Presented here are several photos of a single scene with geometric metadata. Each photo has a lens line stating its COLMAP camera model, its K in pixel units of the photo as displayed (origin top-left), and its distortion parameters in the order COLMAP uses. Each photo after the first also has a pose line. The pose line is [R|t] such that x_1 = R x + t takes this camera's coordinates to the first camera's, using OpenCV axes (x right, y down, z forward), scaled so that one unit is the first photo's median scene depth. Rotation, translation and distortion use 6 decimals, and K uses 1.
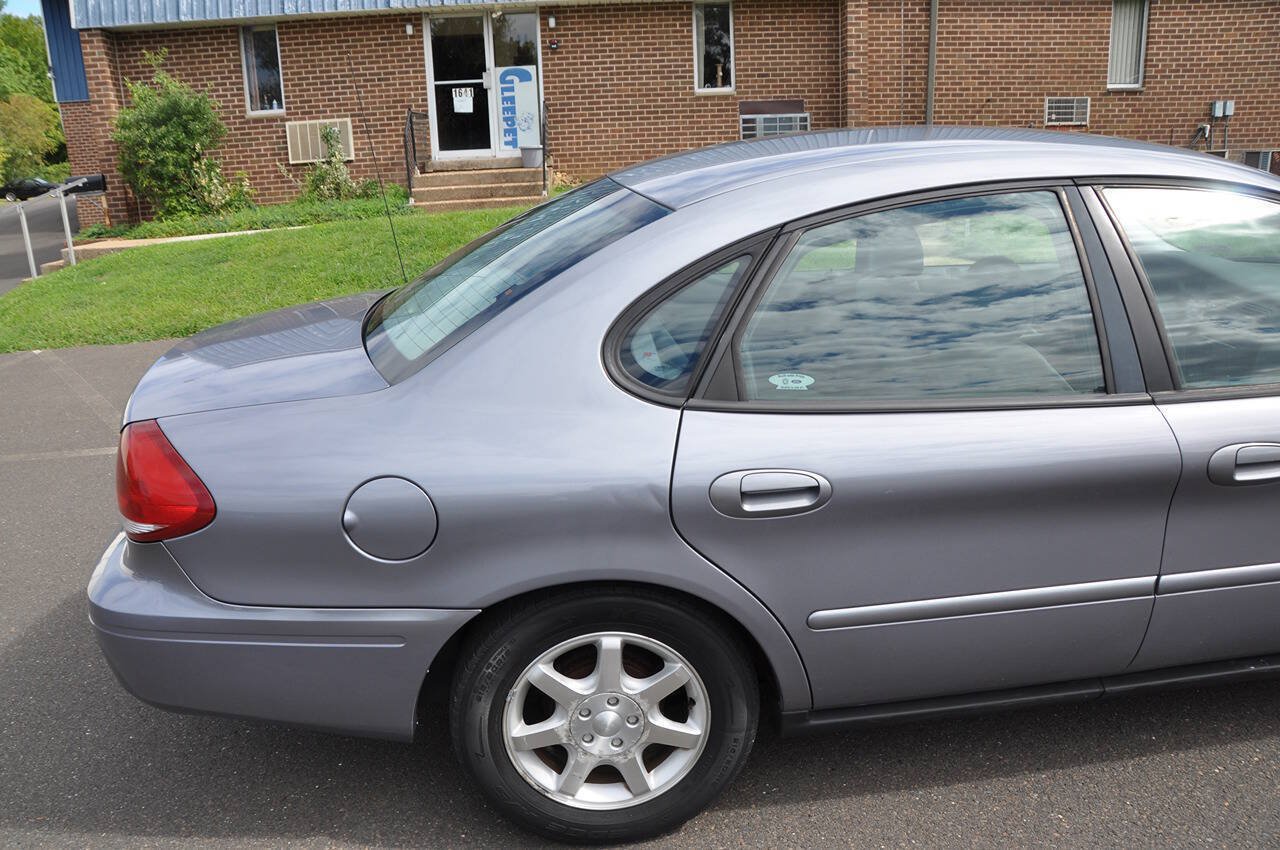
lens RADIAL K [[987.3, 0, 623.7], [0, 987.3, 447.7], [0, 0, 1]] dist [-0.173147, 0.126212]
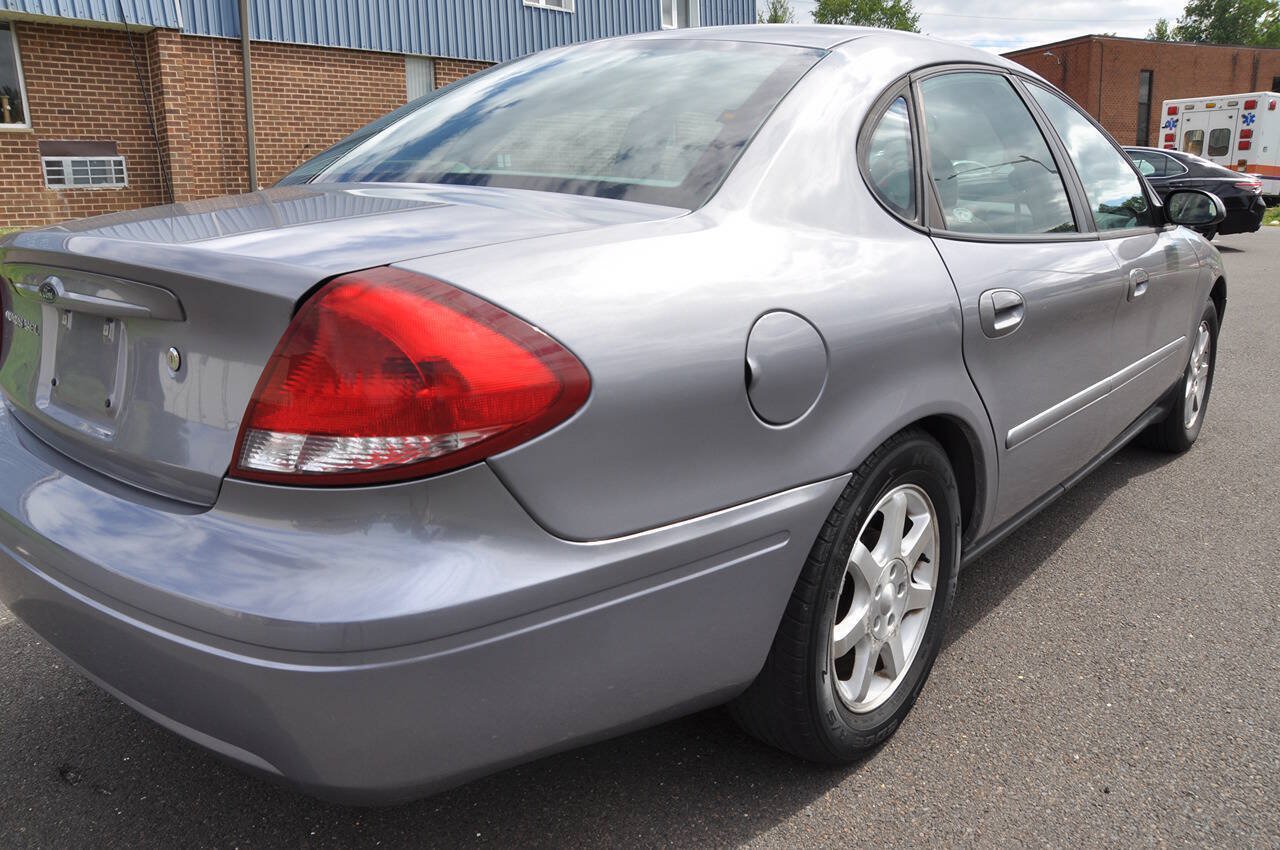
lens RADIAL K [[987.3, 0, 623.7], [0, 987.3, 447.7], [0, 0, 1]] dist [-0.173147, 0.126212]
pose [[0.723628, -0.142051, 0.675414, -0.106639], [0.192277, 0.981341, 0.000389, 0.013848], [-0.662867, 0.129585, 0.737438, 0.067202]]
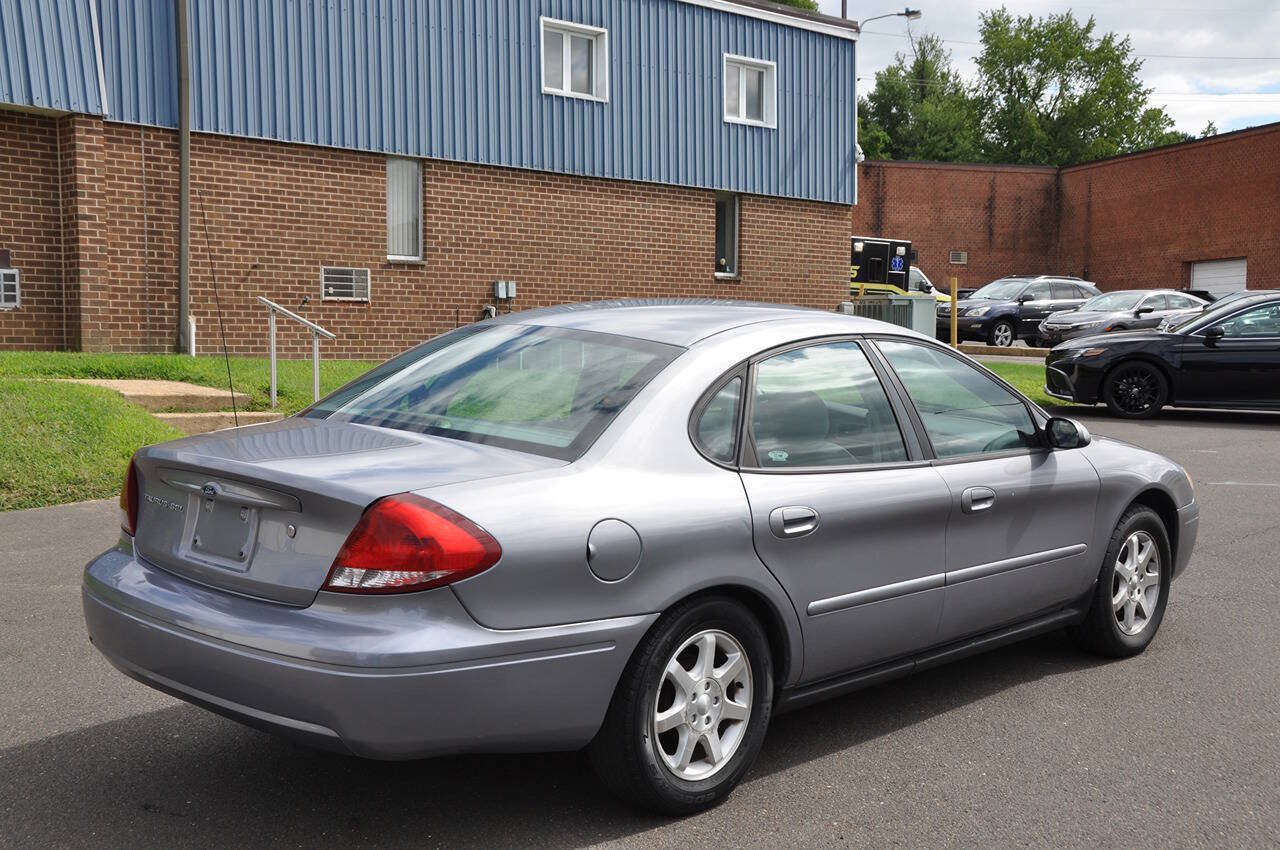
lens RADIAL K [[1494.8, 0, 621.2], [0, 1494.8, 453.1], [0, 0, 1]] dist [-0.023051, 0.363530]
pose [[0.754437, -0.004723, 0.656355, -0.205493], [0.149719, 0.974851, -0.165077, 0.036937], [-0.639069, 0.222809, 0.736171, -0.077164]]
